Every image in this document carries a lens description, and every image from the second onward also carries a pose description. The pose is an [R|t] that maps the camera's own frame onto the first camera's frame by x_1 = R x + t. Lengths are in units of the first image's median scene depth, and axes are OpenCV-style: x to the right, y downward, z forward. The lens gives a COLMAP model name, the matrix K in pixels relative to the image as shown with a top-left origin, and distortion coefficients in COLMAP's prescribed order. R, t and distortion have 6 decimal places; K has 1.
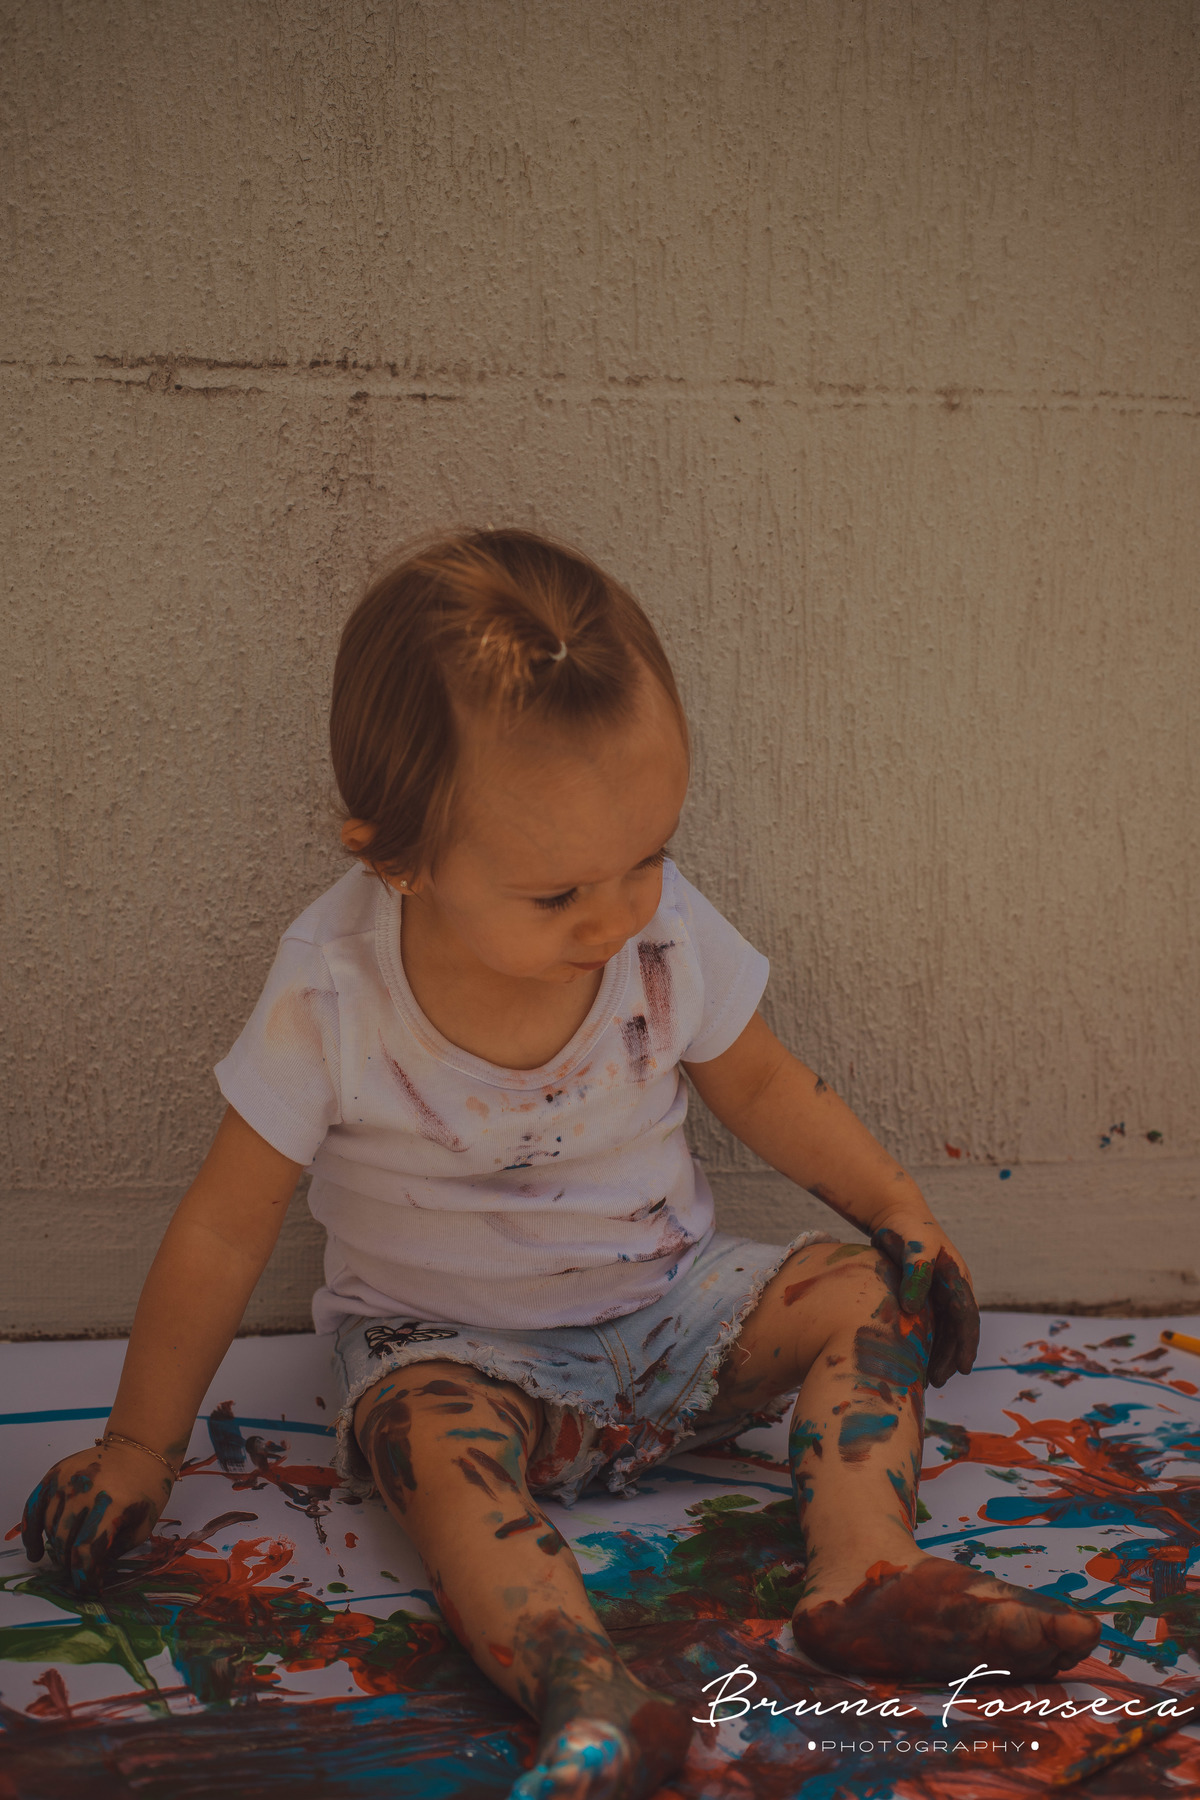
lens RADIAL K [[2654.9, 0, 598.9], [0, 2654.9, 905.9], [0, 0, 1]] dist [-0.061021, 0.000000]
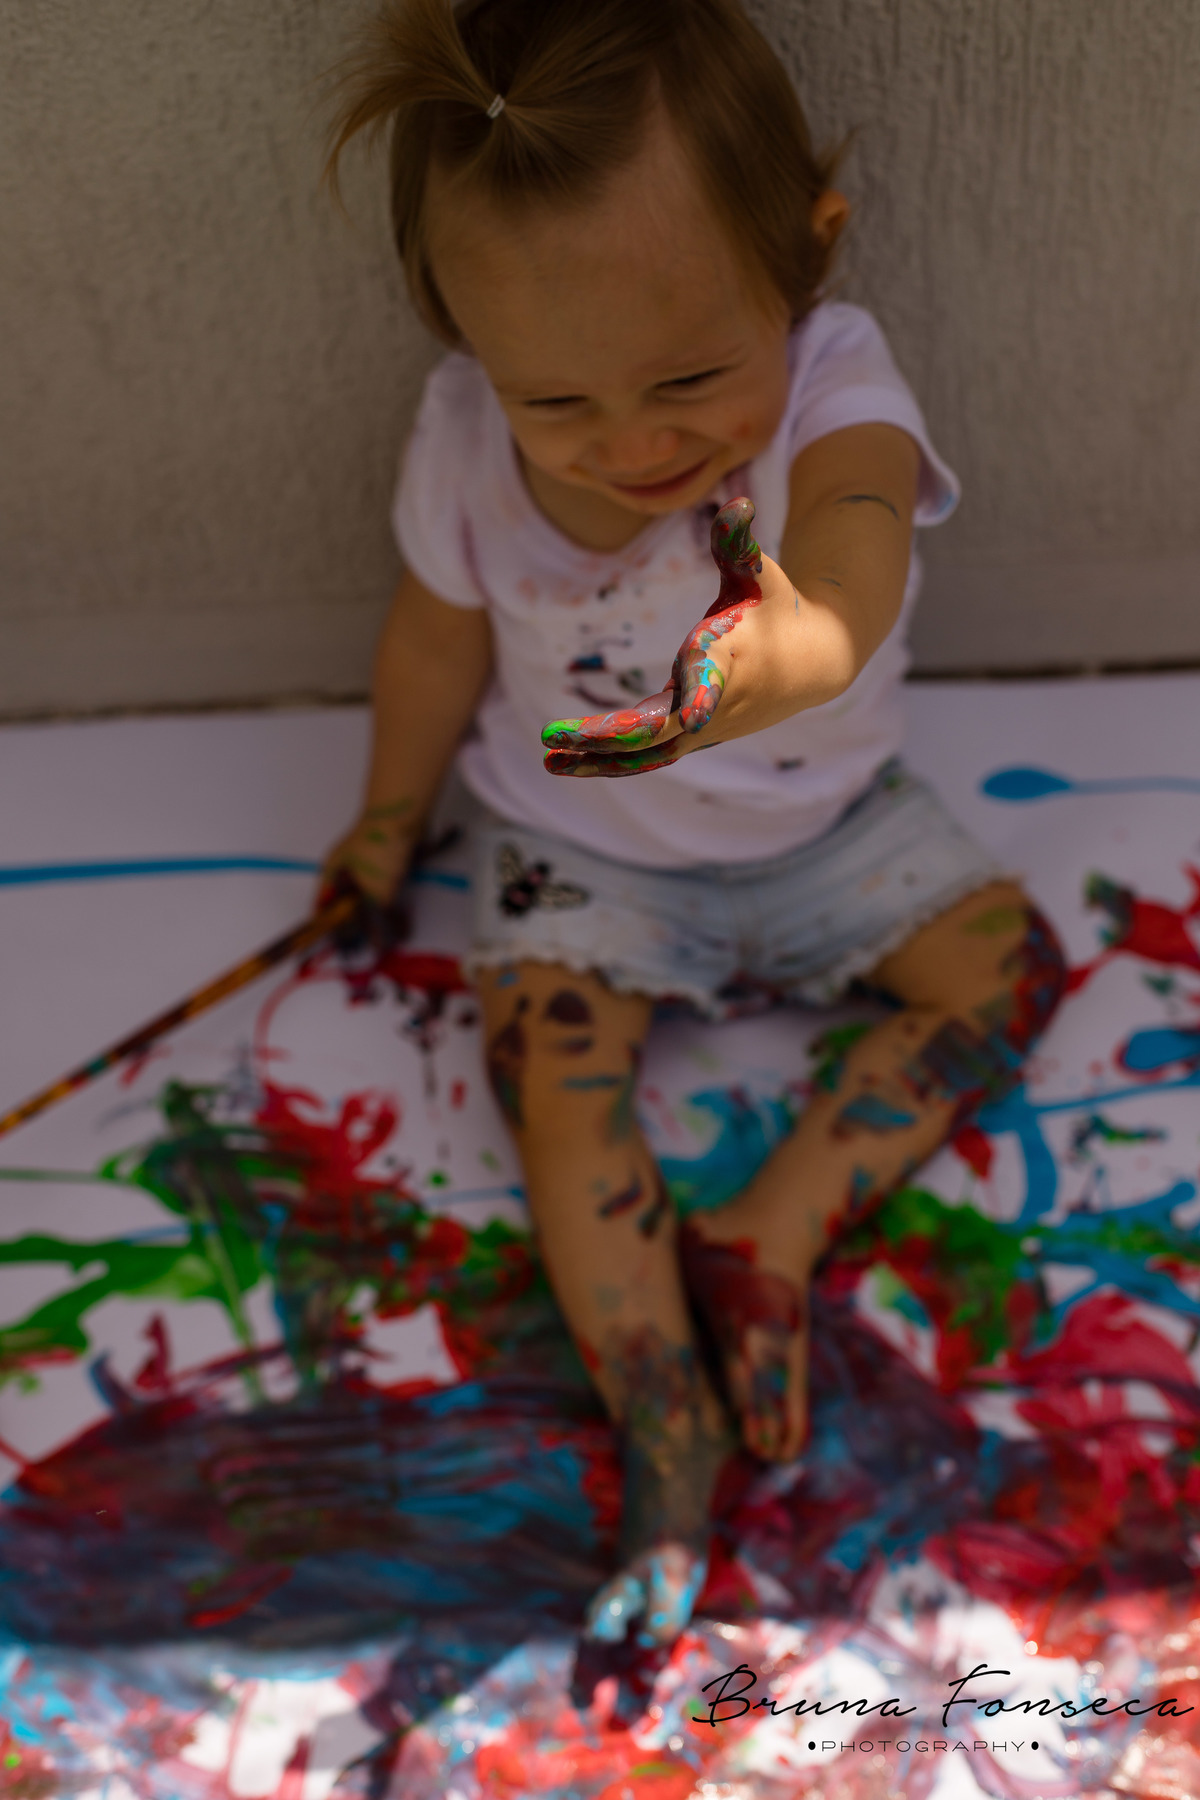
lens RADIAL K [[2654.9, 0, 600.2], [0, 2654.9, 899.6], [0, 0, 1]] dist [-0.061021, 0.000000]
pose [[0.986867, 0.084716, -0.137536, 0.086131], [0.030524, 0.738301, 0.673781, -0.463291], [0.158623, -0.669130, 0.726019, 0.306706]]
